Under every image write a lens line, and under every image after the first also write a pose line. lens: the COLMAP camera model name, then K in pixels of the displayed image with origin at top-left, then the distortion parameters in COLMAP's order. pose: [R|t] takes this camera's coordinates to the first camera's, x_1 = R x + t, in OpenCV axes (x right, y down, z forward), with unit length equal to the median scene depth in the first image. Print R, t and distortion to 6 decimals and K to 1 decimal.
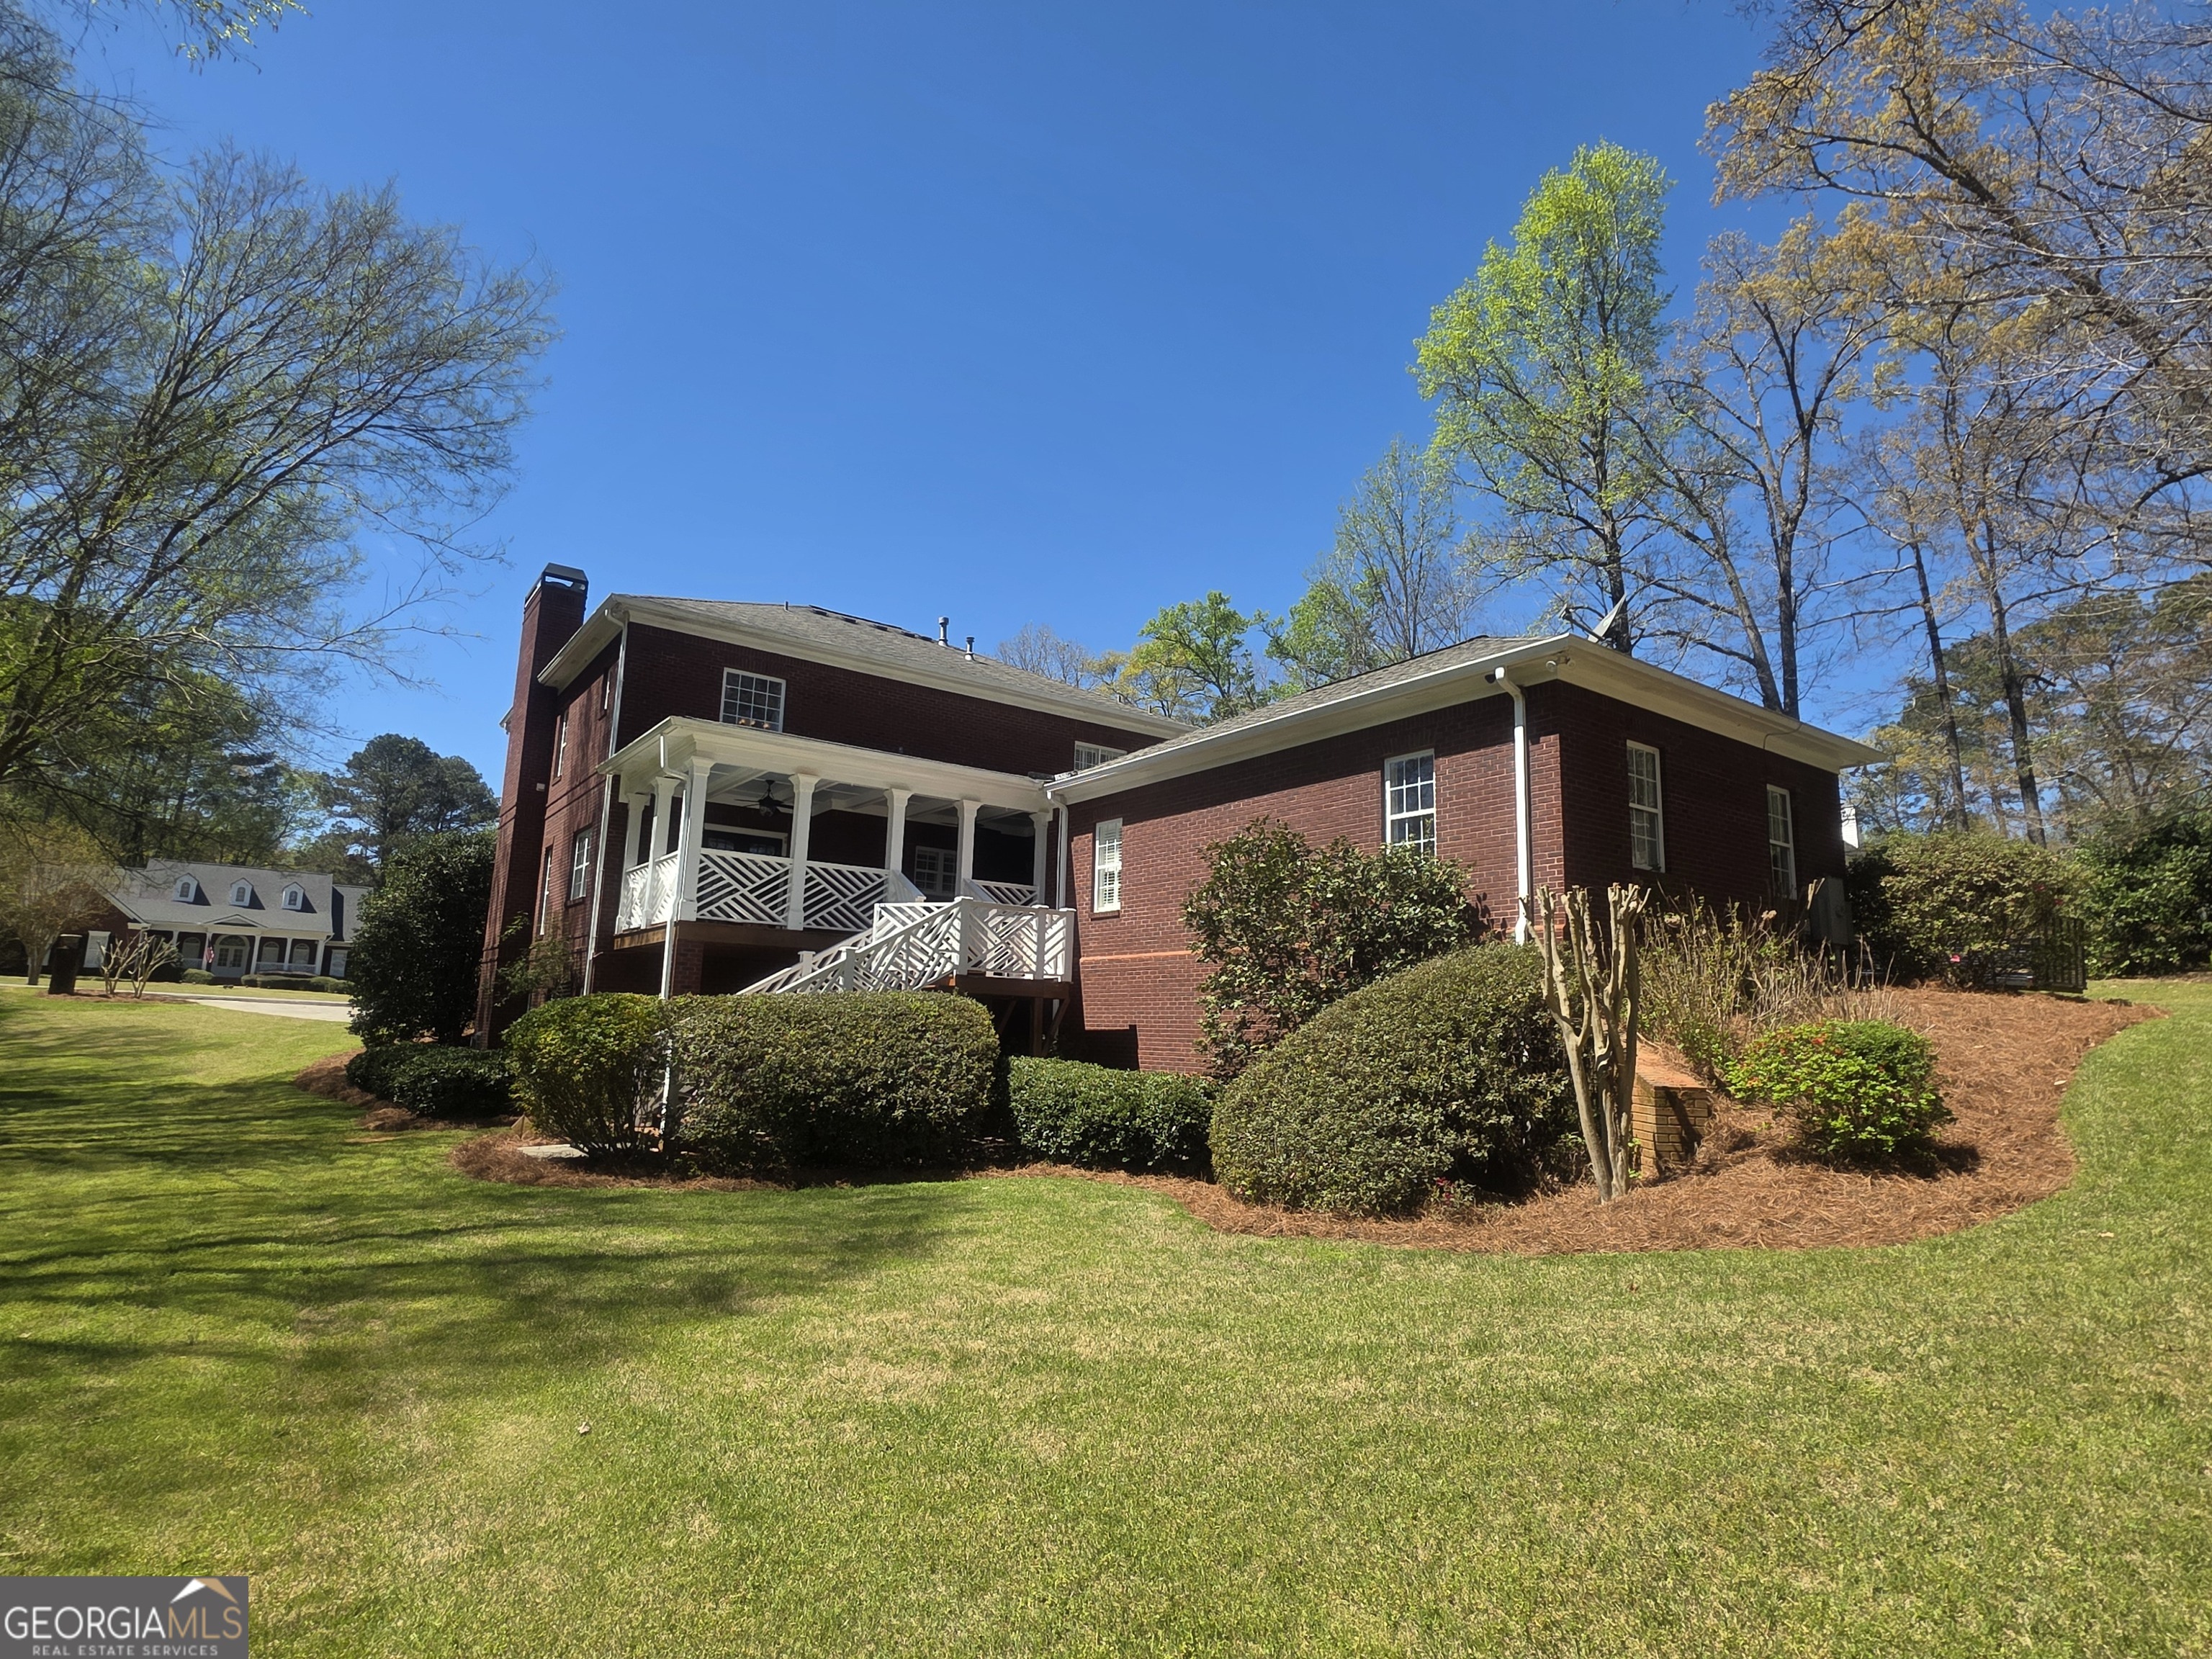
lens RADIAL K [[1167.3, 0, 1093.1], [0, 1167.3, 828.3], [0, 0, 1]] dist [-0.001384, -0.001270]
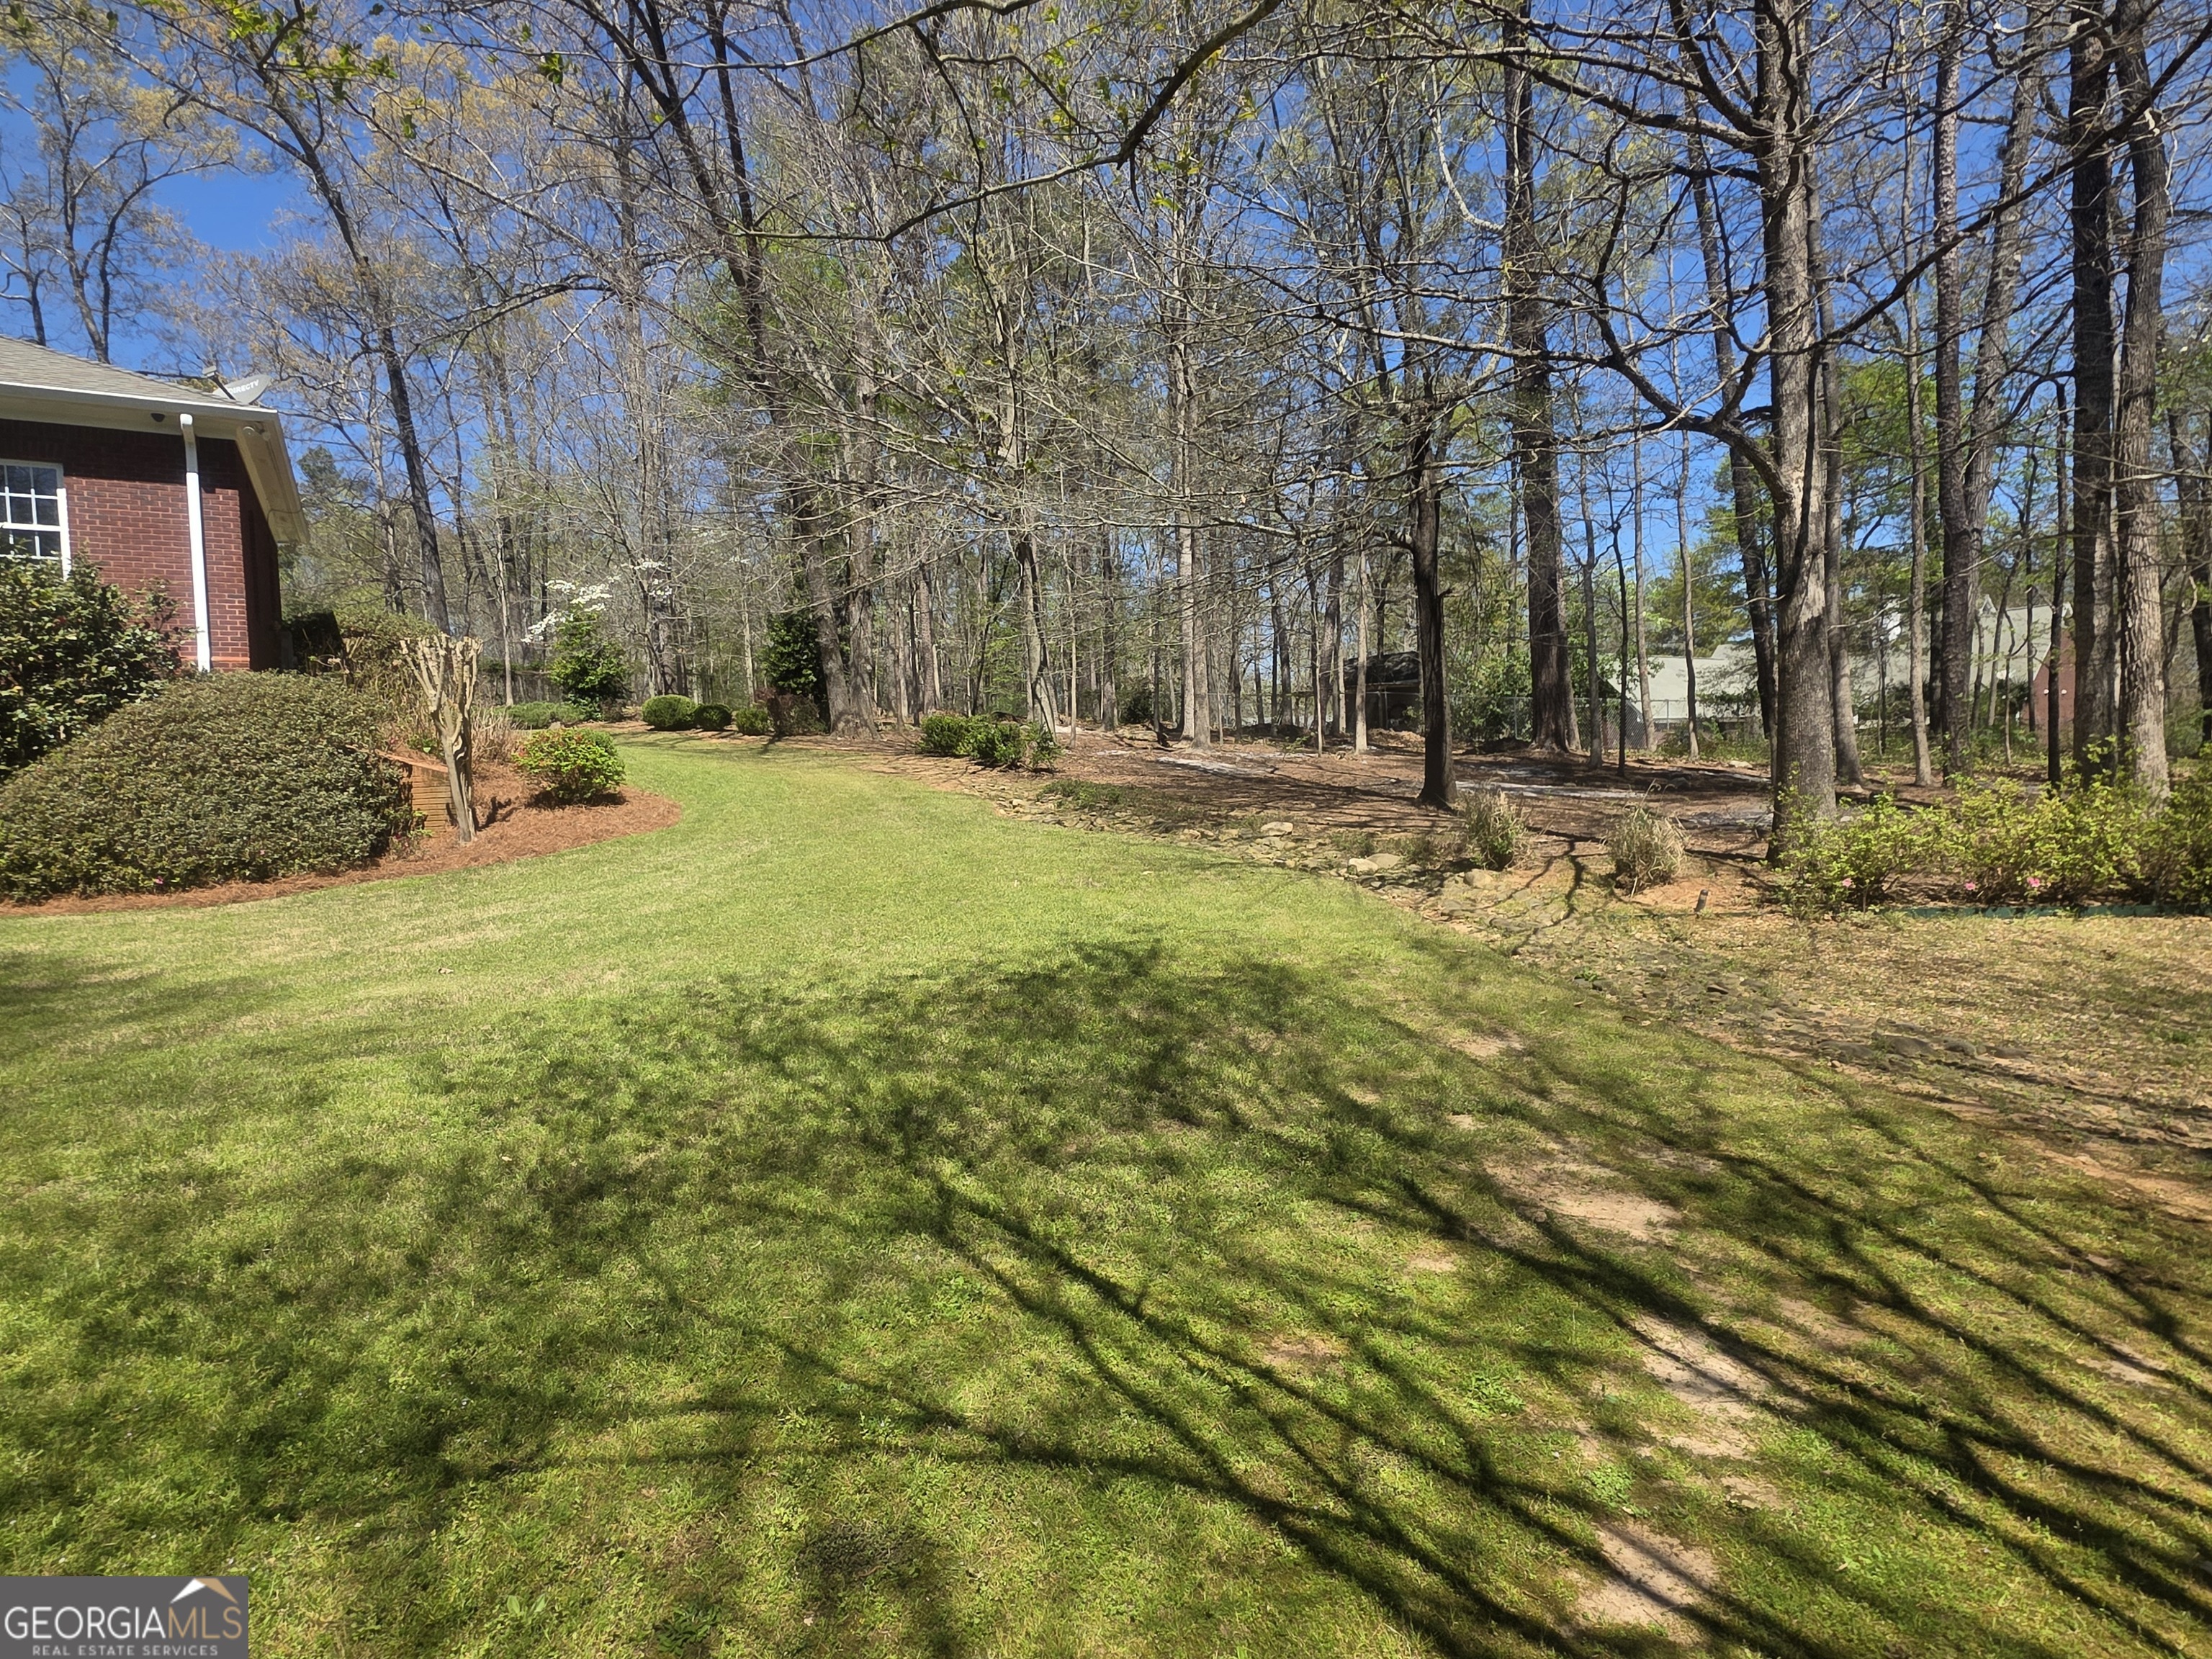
lens RADIAL K [[1167.3, 0, 1093.1], [0, 1167.3, 828.3], [0, 0, 1]] dist [-0.001384, -0.001270]
pose [[0.073823, -0.070537, 0.994774, -0.510560], [-0.131682, 0.988072, 0.079834, 0.032682], [-0.988539, -0.136887, 0.063654, 0.038689]]
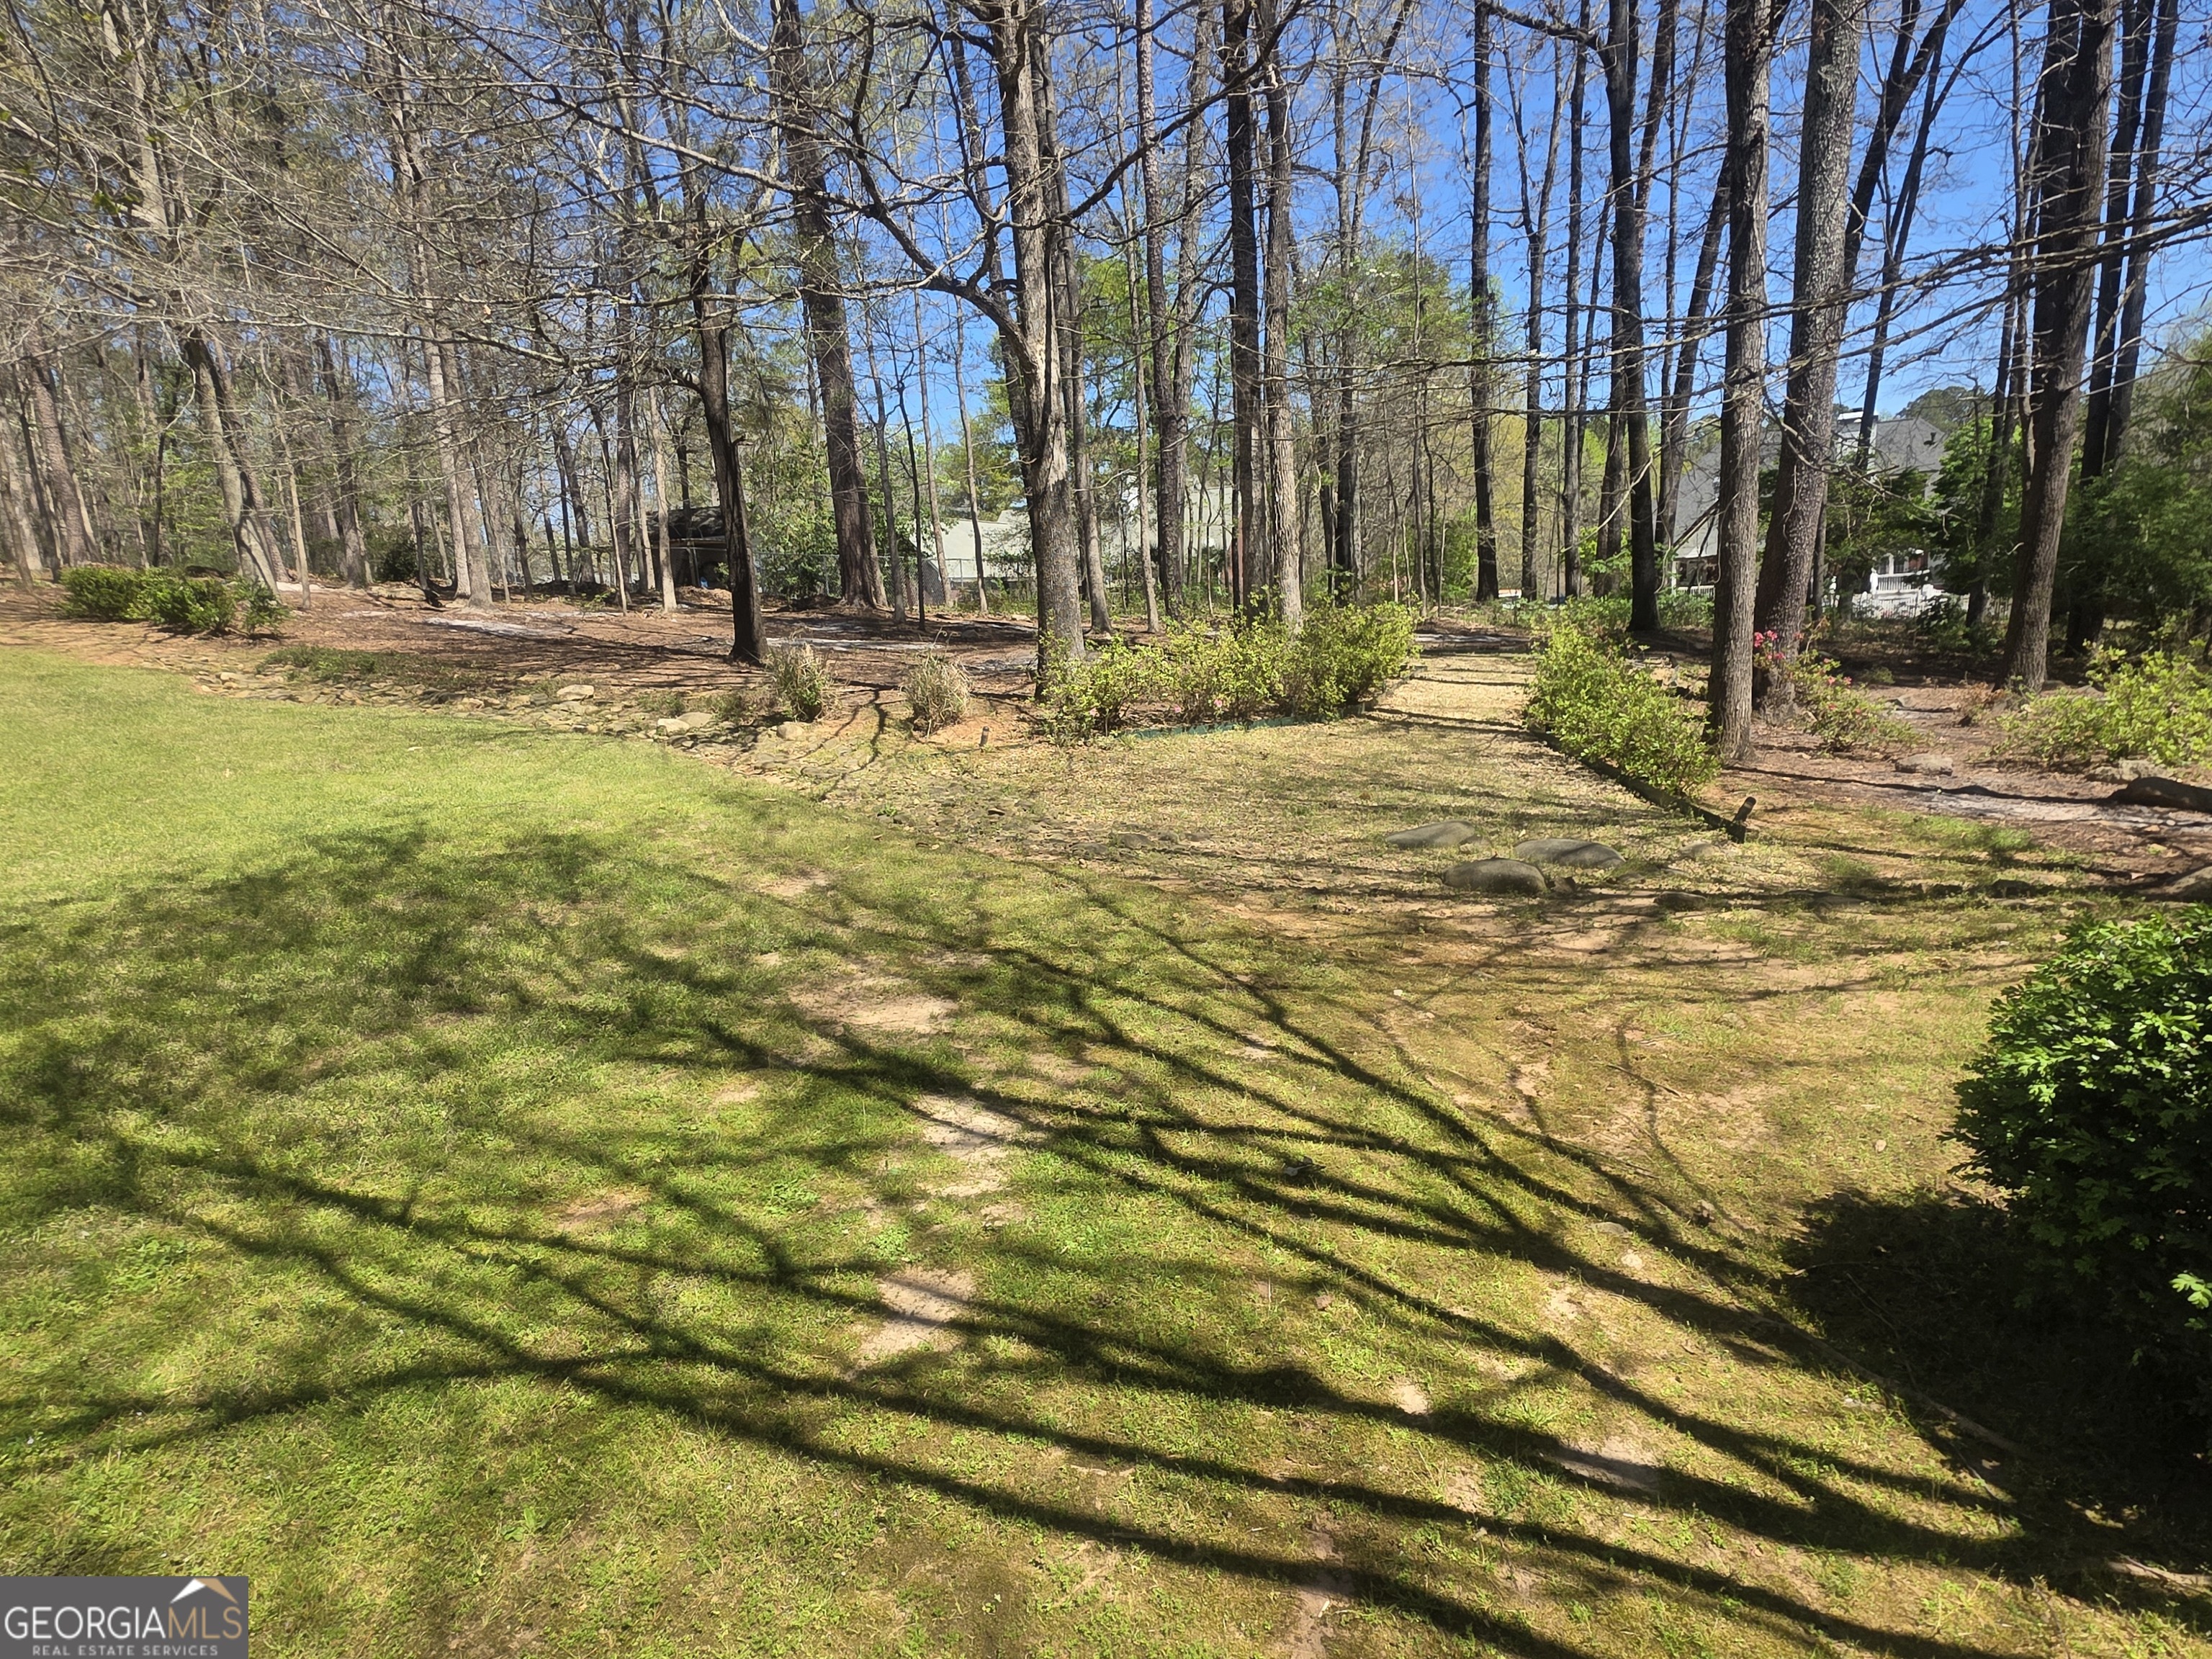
lens RADIAL K [[1167.3, 0, 1093.1], [0, 1167.3, 828.3], [0, 0, 1]] dist [-0.001384, -0.001270]
pose [[-0.470486, -0.164456, 0.866947, -0.511861], [-0.107946, 0.985827, 0.128425, 0.034710], [-0.875780, -0.033162, -0.481570, 0.031314]]
